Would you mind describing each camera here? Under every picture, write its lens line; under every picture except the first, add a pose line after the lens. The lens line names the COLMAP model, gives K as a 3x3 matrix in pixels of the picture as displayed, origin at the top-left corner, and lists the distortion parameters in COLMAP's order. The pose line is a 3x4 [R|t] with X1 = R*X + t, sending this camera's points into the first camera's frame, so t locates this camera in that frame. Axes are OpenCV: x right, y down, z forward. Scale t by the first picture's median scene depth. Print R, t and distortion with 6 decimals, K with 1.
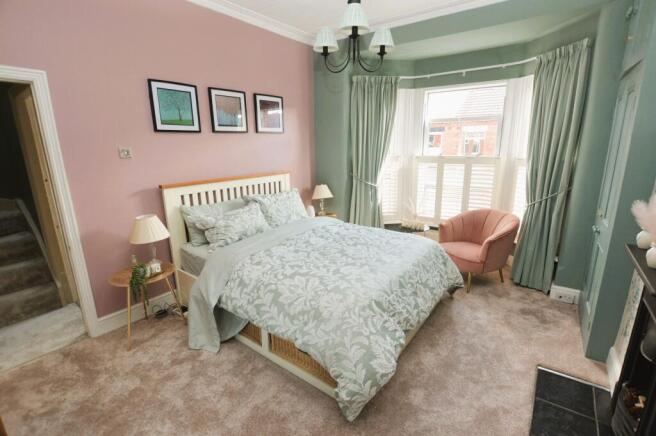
lens RADIAL K [[296.9, 0, 330.9], [0, 296.9, 219.4], [0, 0, 1]] dist [-0.027992, 0.001131]
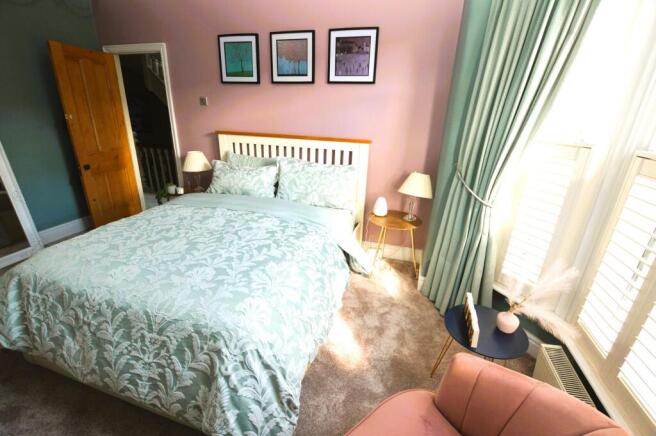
lens RADIAL K [[302.2, 0, 325.1], [0, 302.2, 215.1], [0, 0, 1]] dist [0.012195, -0.000039]
pose [[0.303249, 0.360752, -0.881985, 0.716707], [-0.257775, 0.922116, 0.288537, -0.245044], [0.917383, 0.139855, 0.372624, 0.907837]]
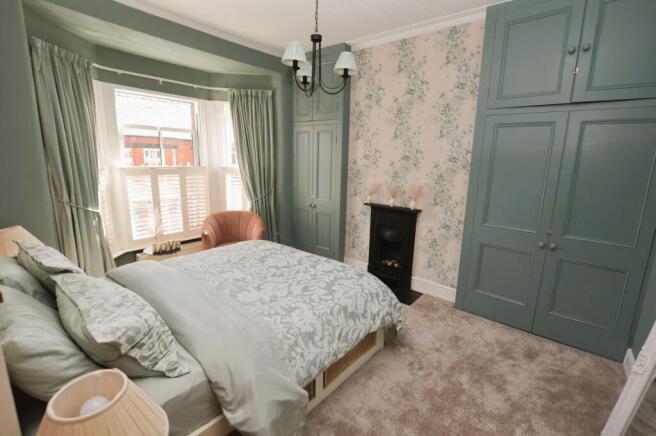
lens RADIAL K [[296.9, 0, 330.9], [0, 296.9, 219.4], [0, 0, 1]] dist [-0.027992, 0.001131]
pose [[0.054805, -0.190864, 0.980085, -0.730618], [0.213397, 0.961121, 0.175238, -0.145272], [-0.975427, 0.199544, 0.093404, 0.597578]]
